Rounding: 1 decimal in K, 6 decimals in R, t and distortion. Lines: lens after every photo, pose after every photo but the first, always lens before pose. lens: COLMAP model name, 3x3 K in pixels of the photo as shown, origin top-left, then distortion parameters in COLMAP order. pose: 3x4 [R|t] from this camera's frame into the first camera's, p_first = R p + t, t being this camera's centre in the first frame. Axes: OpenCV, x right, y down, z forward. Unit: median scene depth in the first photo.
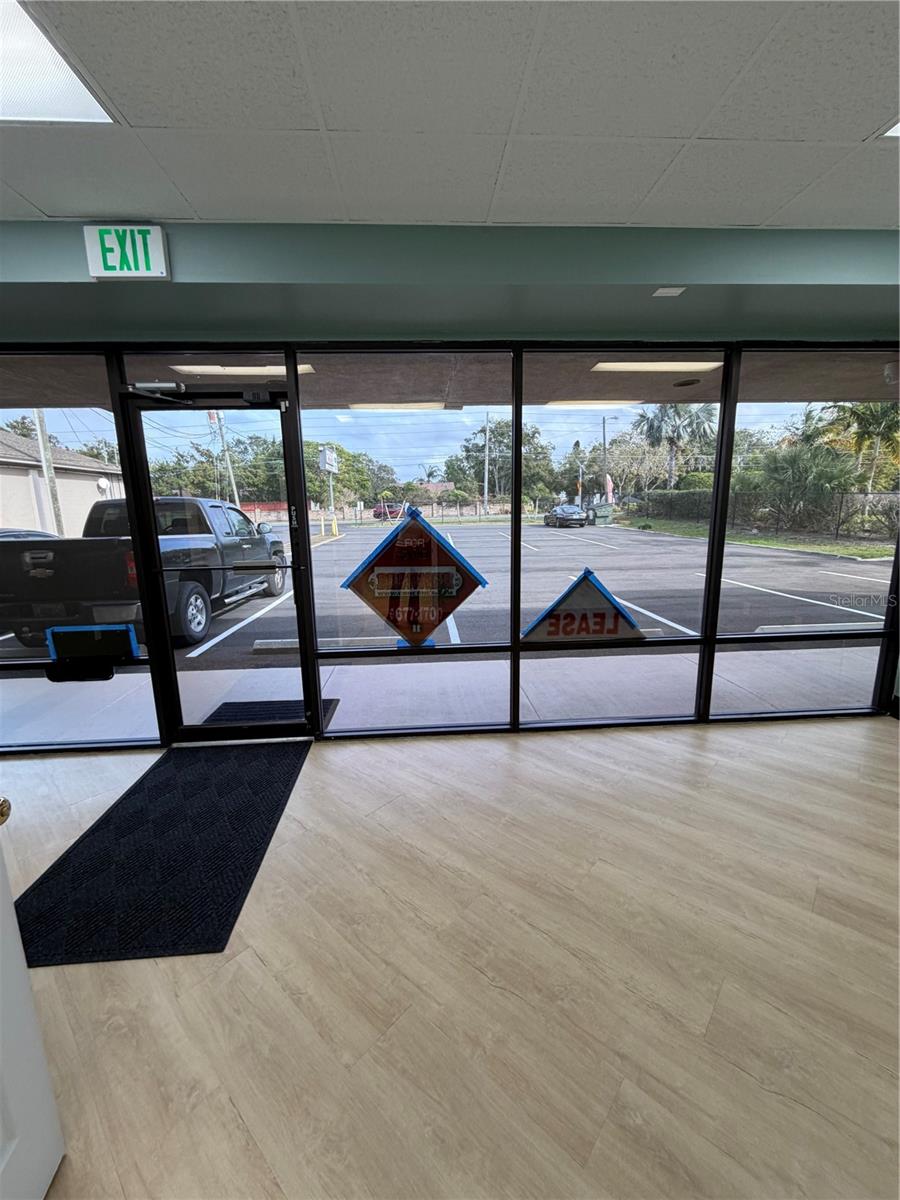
lens RADIAL K [[479.4, 0, 450.0], [0, 479.4, 600.0], [0, 0, 1]] dist [-0.001499, 0.000129]
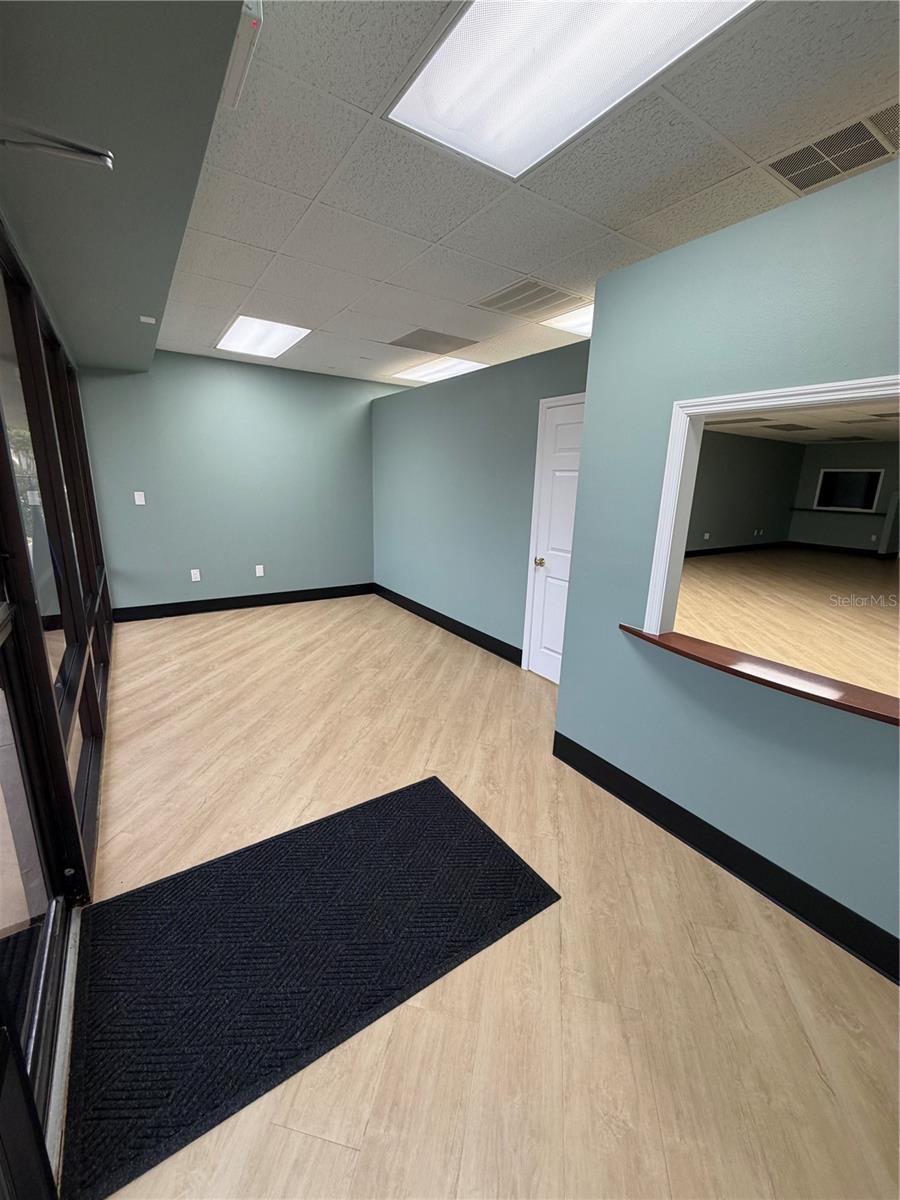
lens RADIAL K [[479.4, 0, 450.0], [0, 479.4, 600.0], [0, 0, 1]] dist [-0.001499, 0.000129]
pose [[-0.503279, -0.207360, 0.838875, -1.674915], [0.148839, 0.935471, 0.320533, -0.292045], [-0.851209, 0.286174, -0.439940, 1.468418]]
